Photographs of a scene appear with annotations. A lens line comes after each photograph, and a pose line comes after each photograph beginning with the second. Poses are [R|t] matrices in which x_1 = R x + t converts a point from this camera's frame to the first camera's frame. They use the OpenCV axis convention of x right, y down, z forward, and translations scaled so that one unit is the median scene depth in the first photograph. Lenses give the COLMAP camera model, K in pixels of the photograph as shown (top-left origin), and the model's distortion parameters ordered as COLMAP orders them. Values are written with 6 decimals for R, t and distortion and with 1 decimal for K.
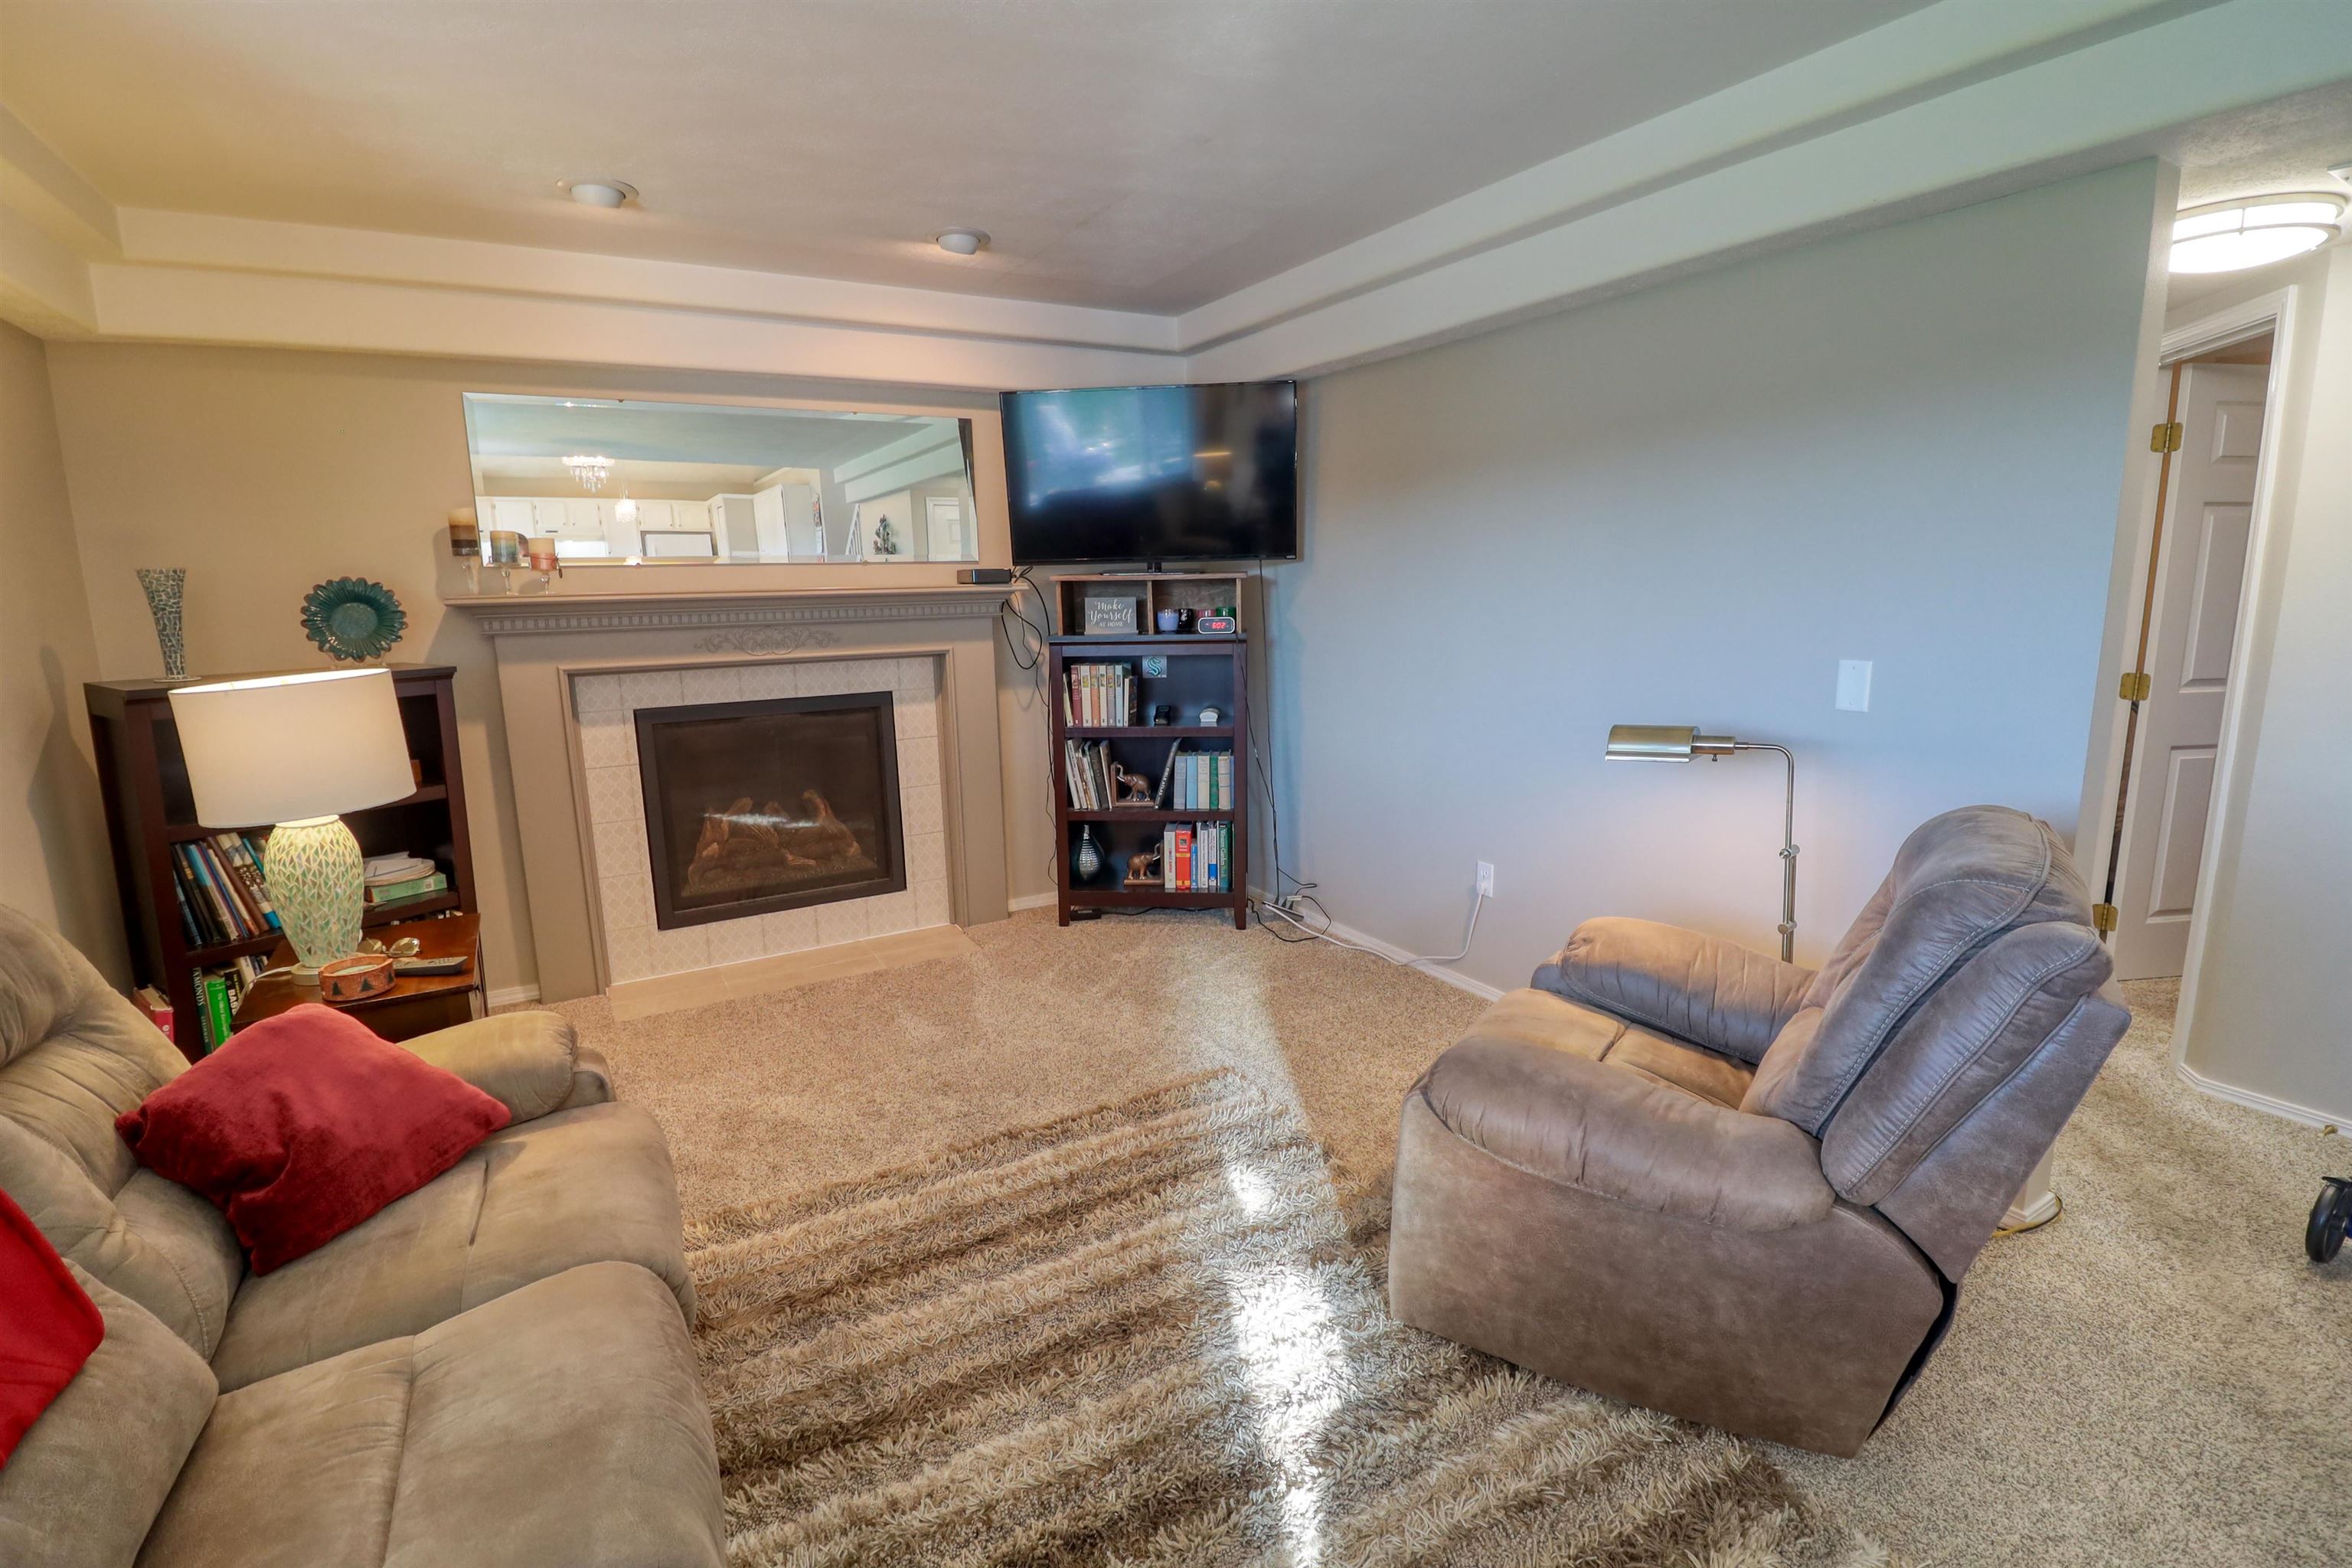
lens RADIAL K [[1085.9, 0, 1170.1], [0, 1085.9, 772.0], [0, 0, 1]] dist [0.001787, -0.014268]
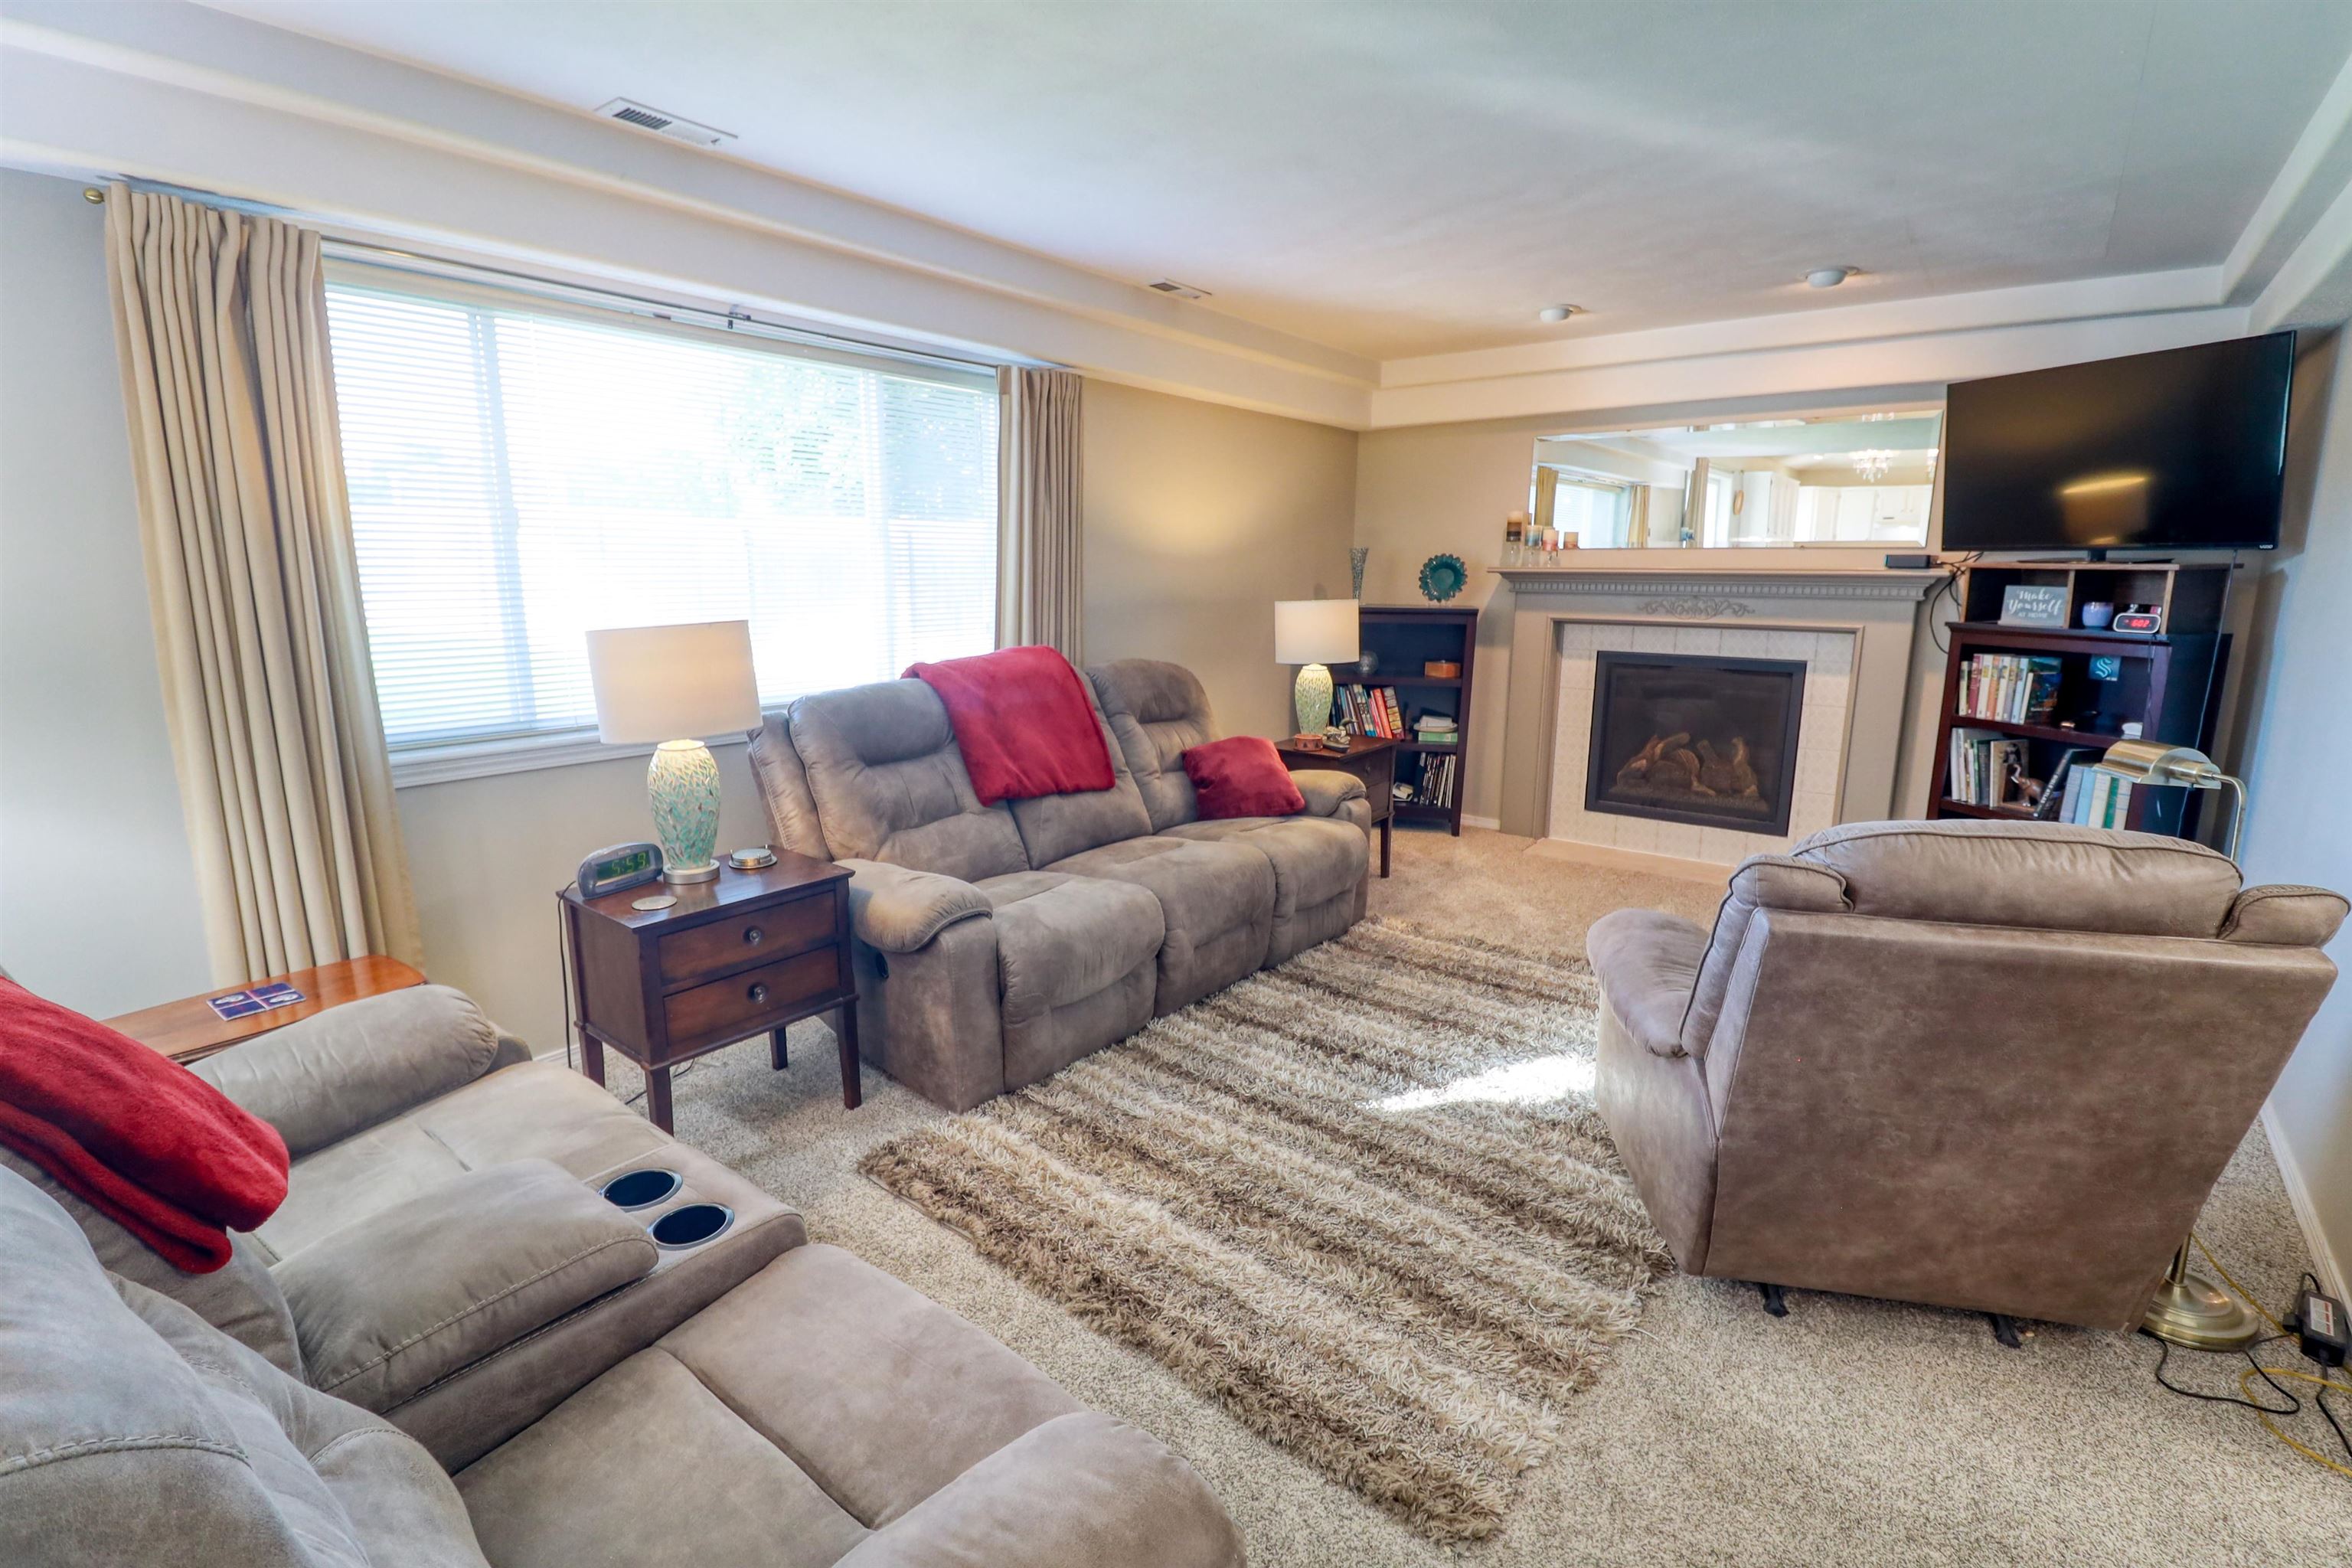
lens RADIAL K [[1085.9, 0, 1170.1], [0, 1085.9, 772.0], [0, 0, 1]] dist [0.001787, -0.014268]
pose [[0.365283, 0.193162, -0.910635, 0.617748], [-0.179592, 0.974480, 0.134665, 0.005768], [0.913408, 0.114352, 0.390651, -0.040495]]
